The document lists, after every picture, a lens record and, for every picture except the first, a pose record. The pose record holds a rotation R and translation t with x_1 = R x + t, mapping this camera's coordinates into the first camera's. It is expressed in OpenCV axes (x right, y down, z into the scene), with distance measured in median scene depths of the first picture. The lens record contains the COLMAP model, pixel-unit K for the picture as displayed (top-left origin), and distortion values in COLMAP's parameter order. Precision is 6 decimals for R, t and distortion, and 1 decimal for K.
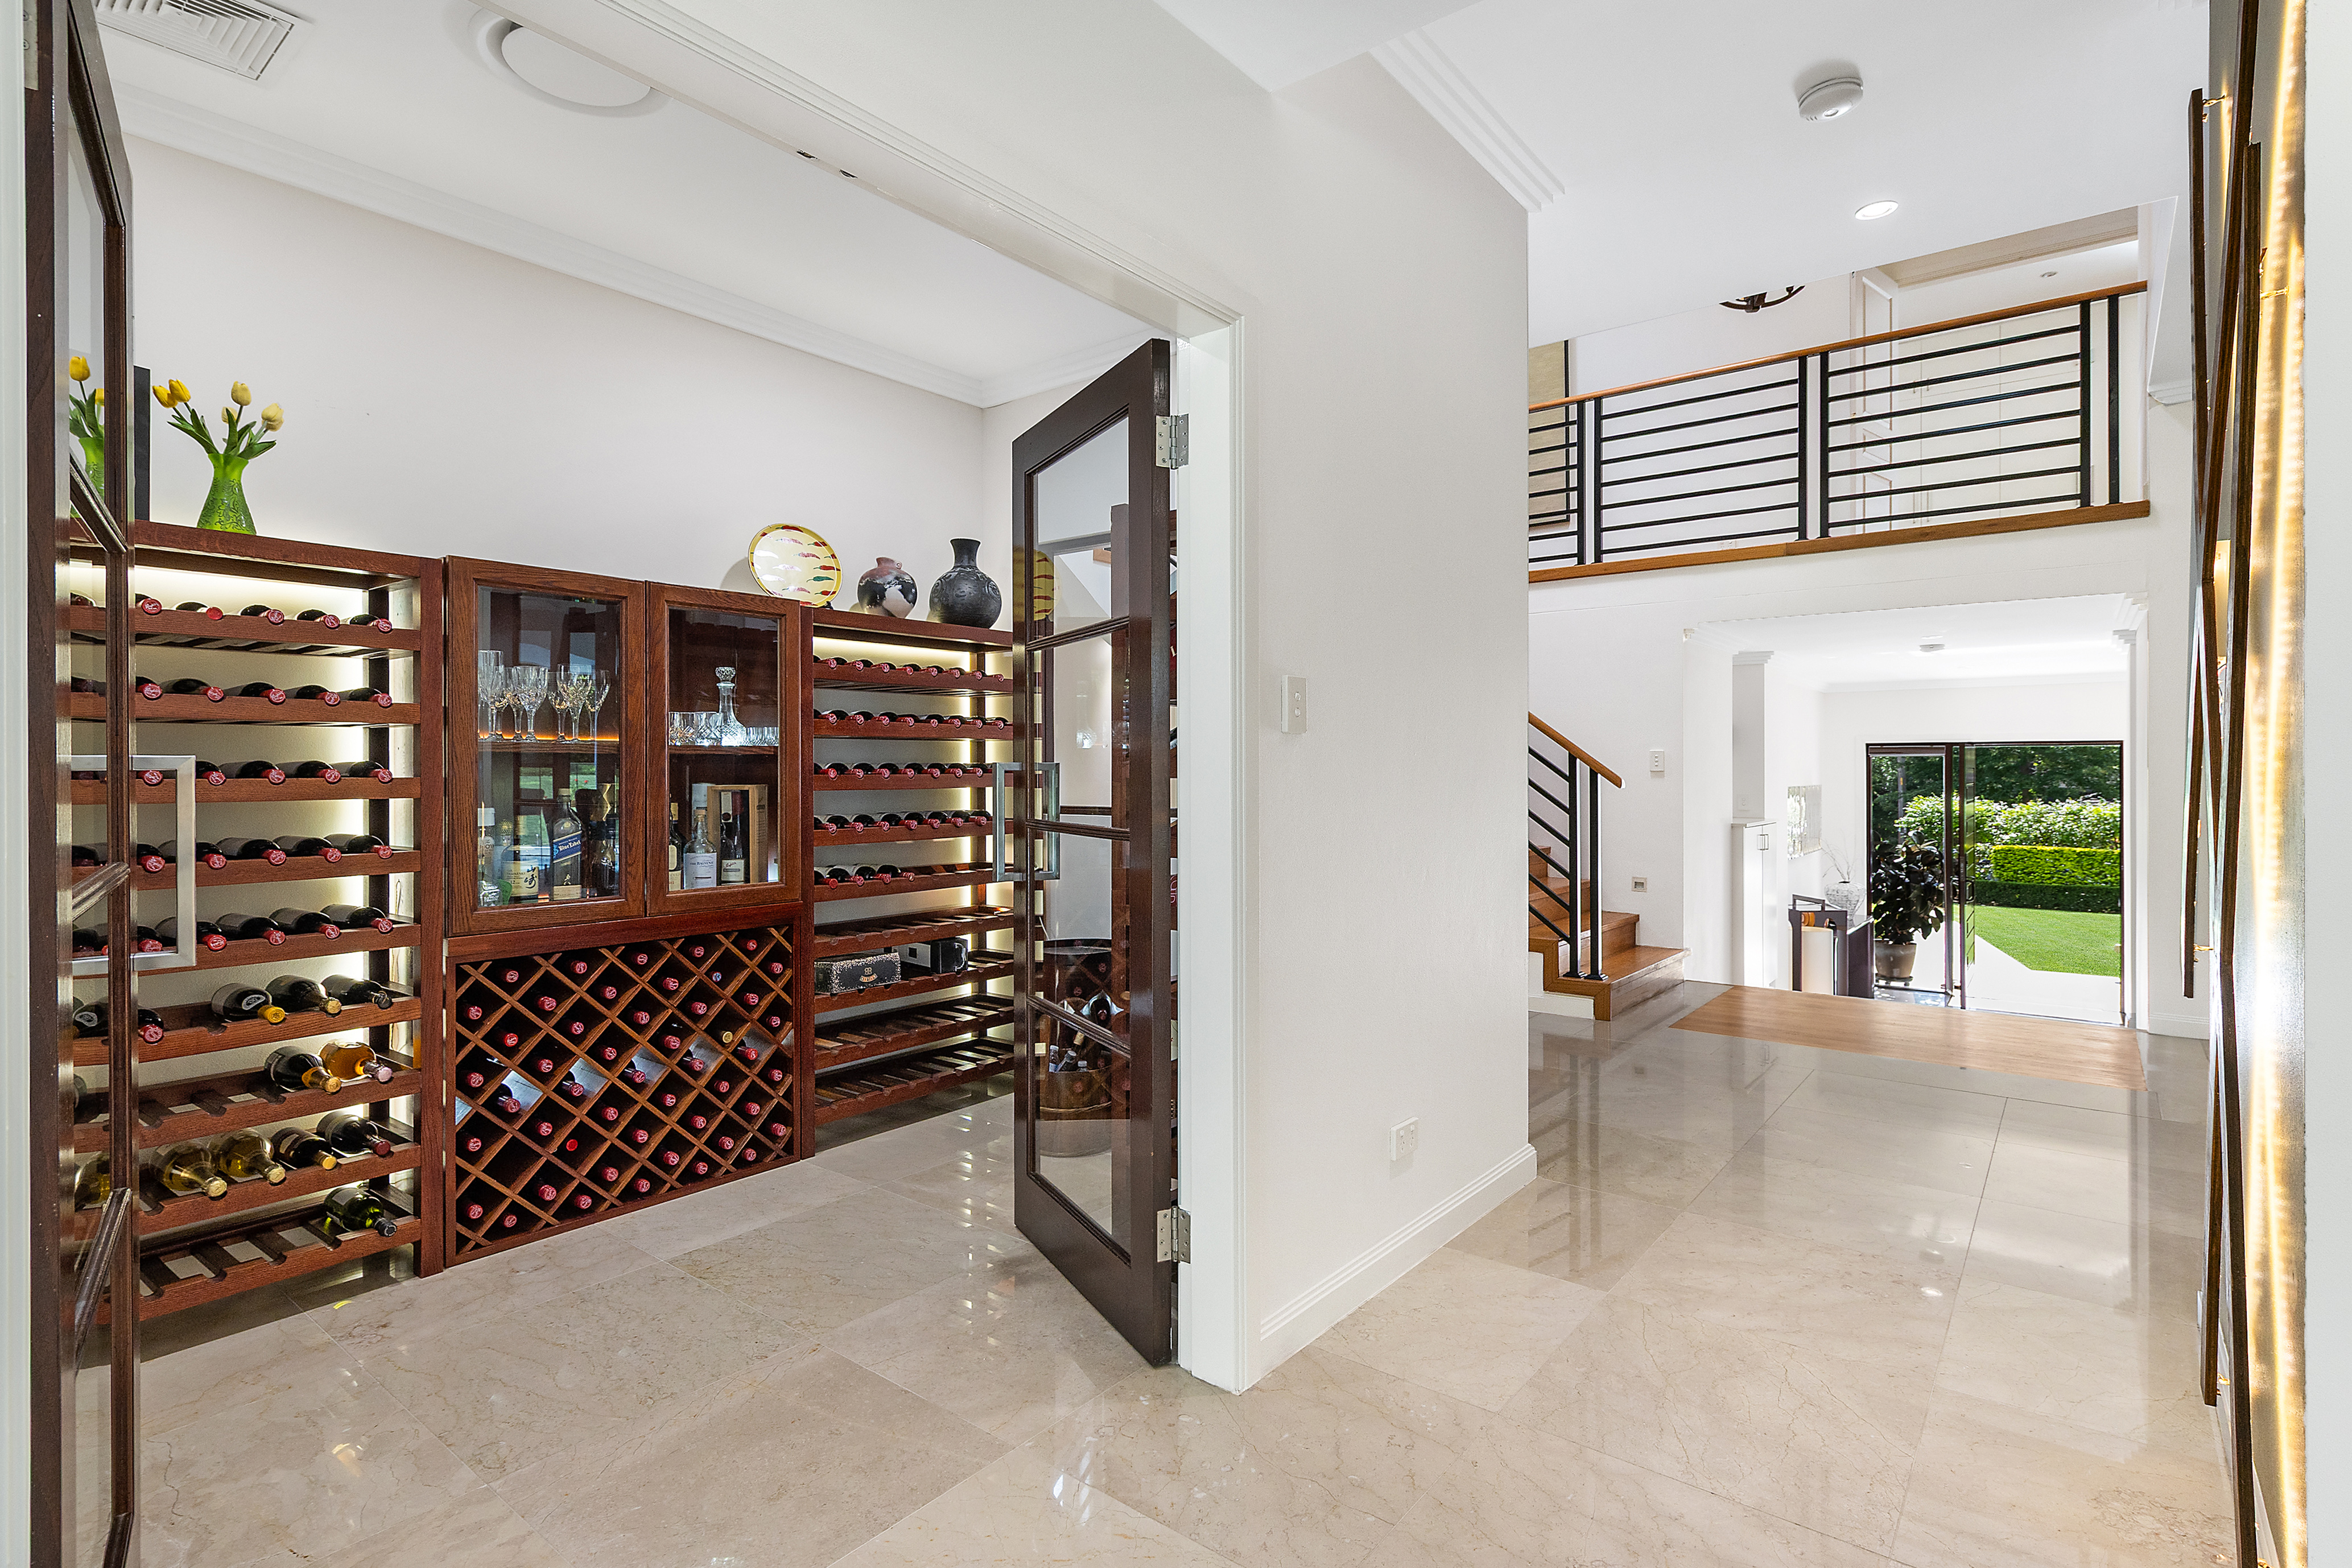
lens RADIAL K [[1123.5, 0, 1172.1], [0, 1123.5, 776.1], [0, 0, 1]] dist [-0.002771, -0.000874]
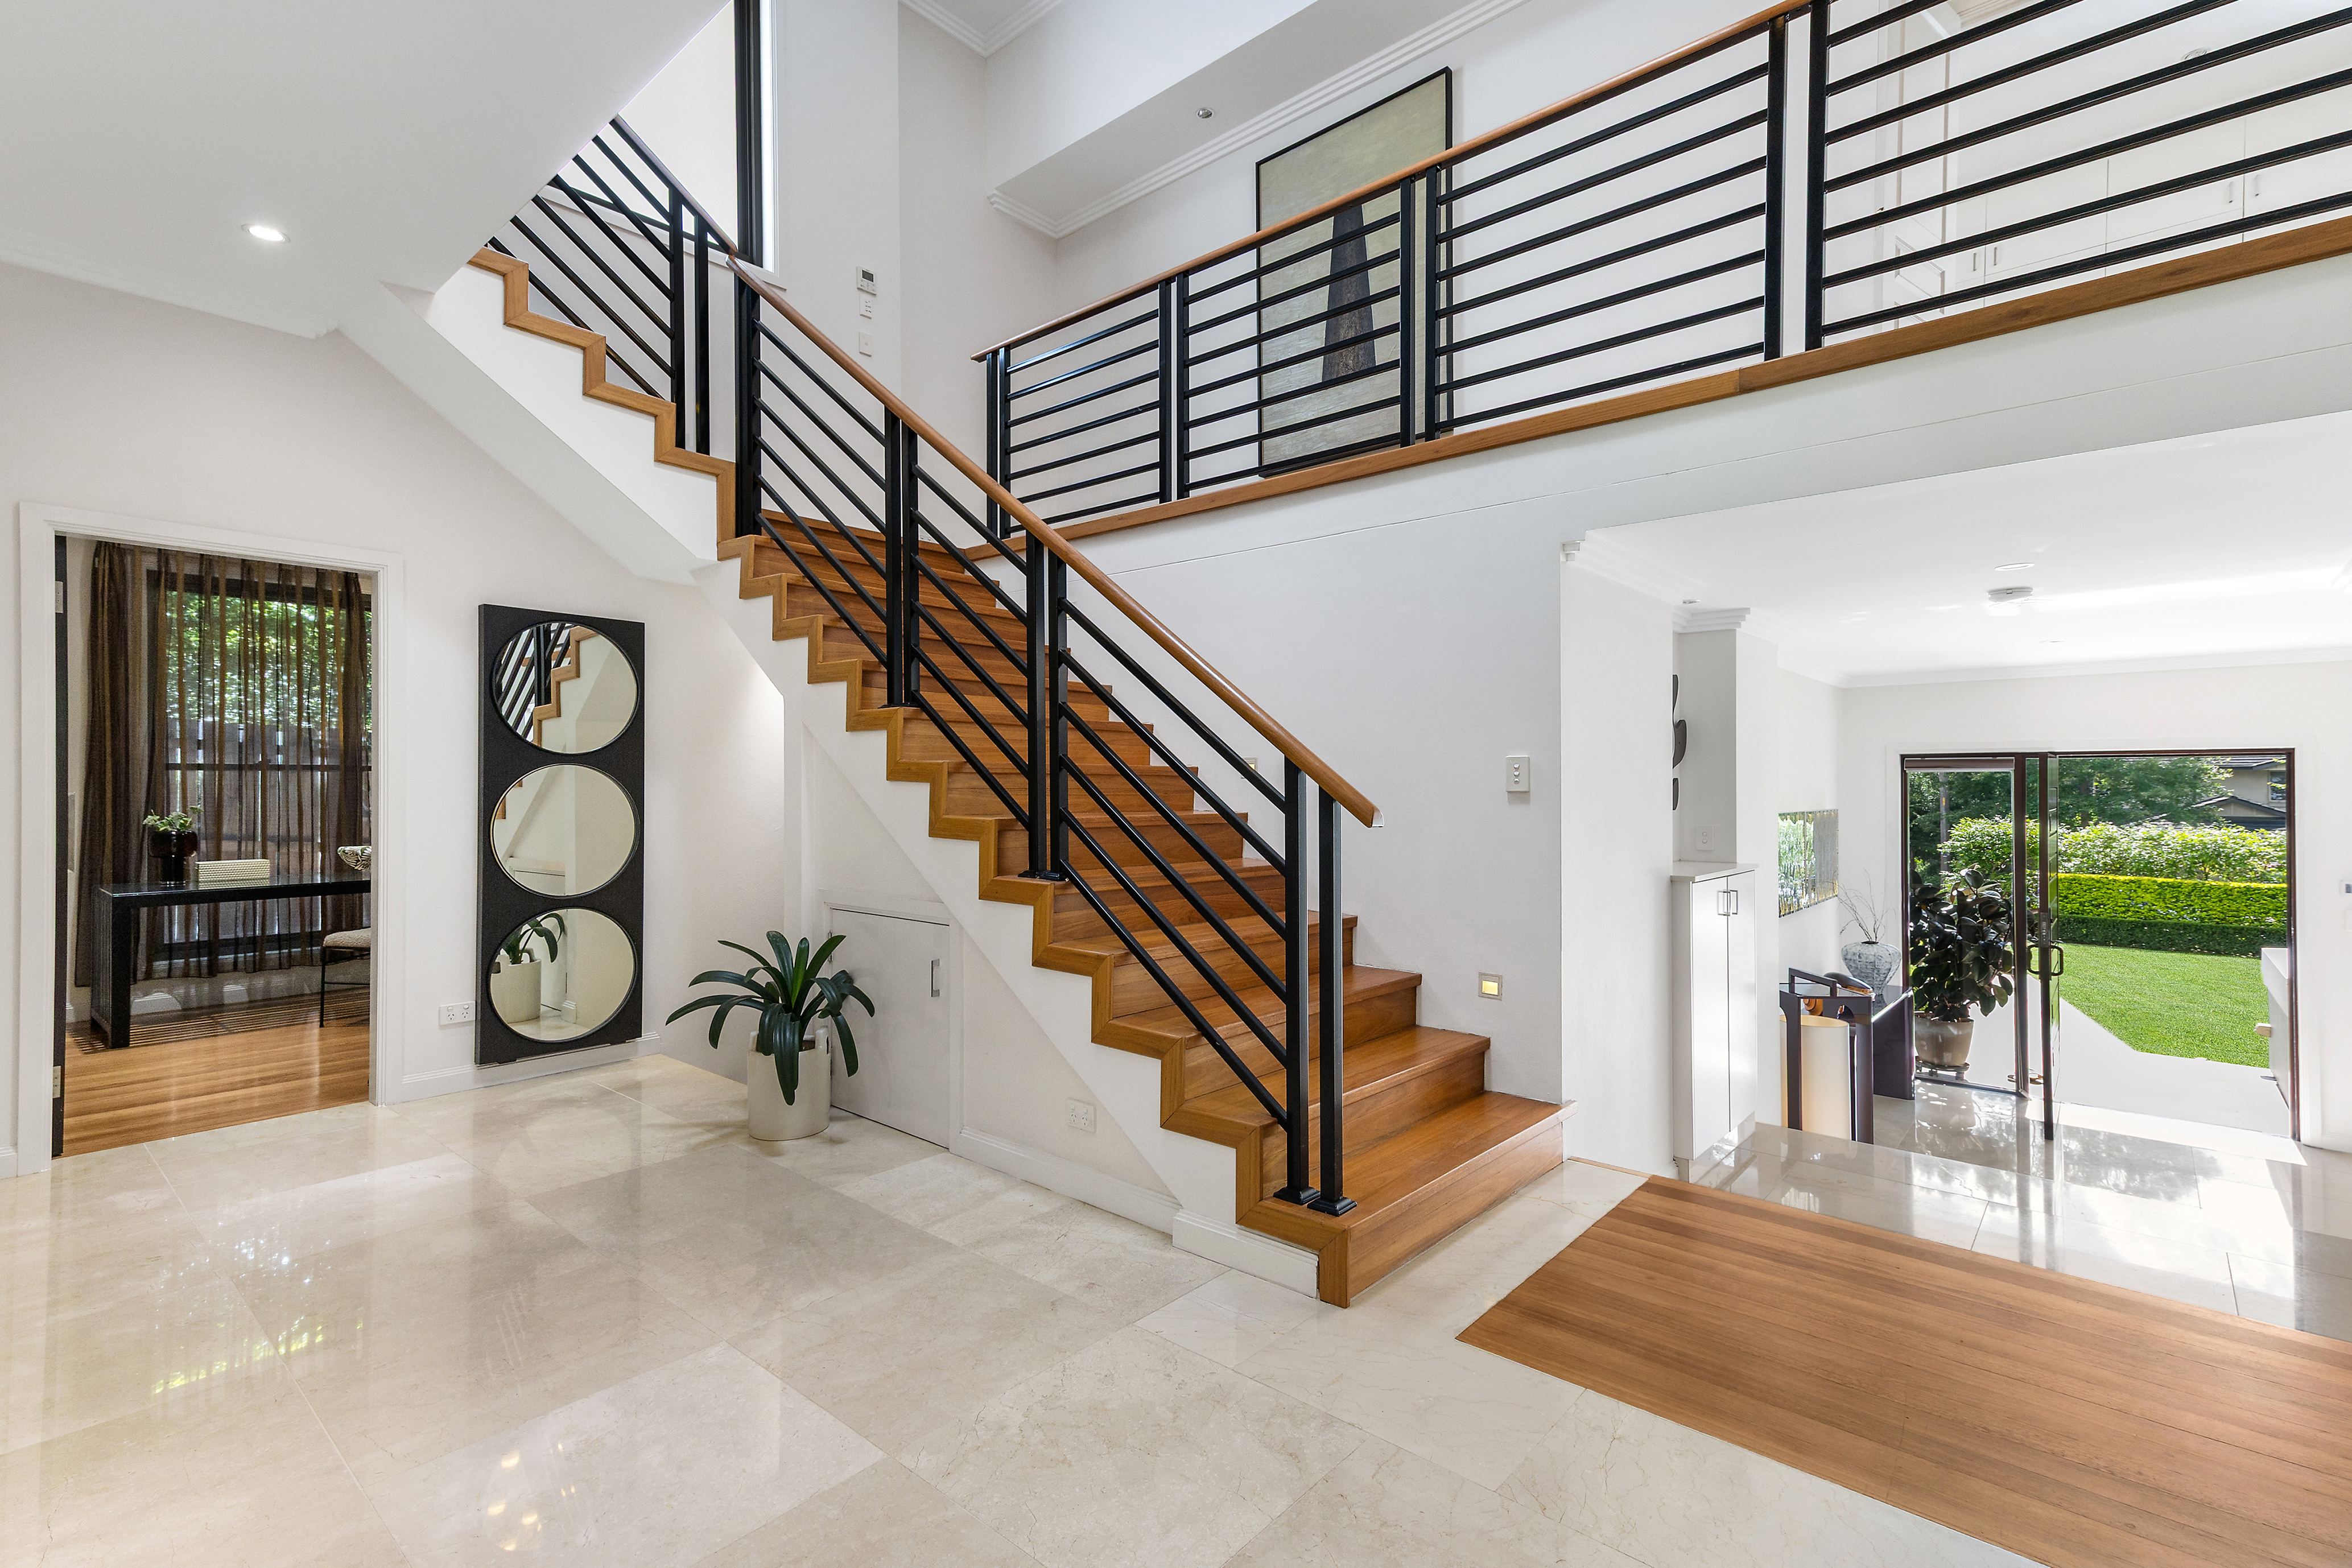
lens RADIAL K [[1035.9, 0, 1180.5], [0, 1035.9, 783.5], [0, 0, 1]] dist [0.021288, 0.000831]
pose [[0.998693, 0.002953, -0.051021, 0.171841], [-0.003337, 0.999967, -0.007440, -0.002704], [0.050997, 0.007601, 0.998670, 0.274279]]
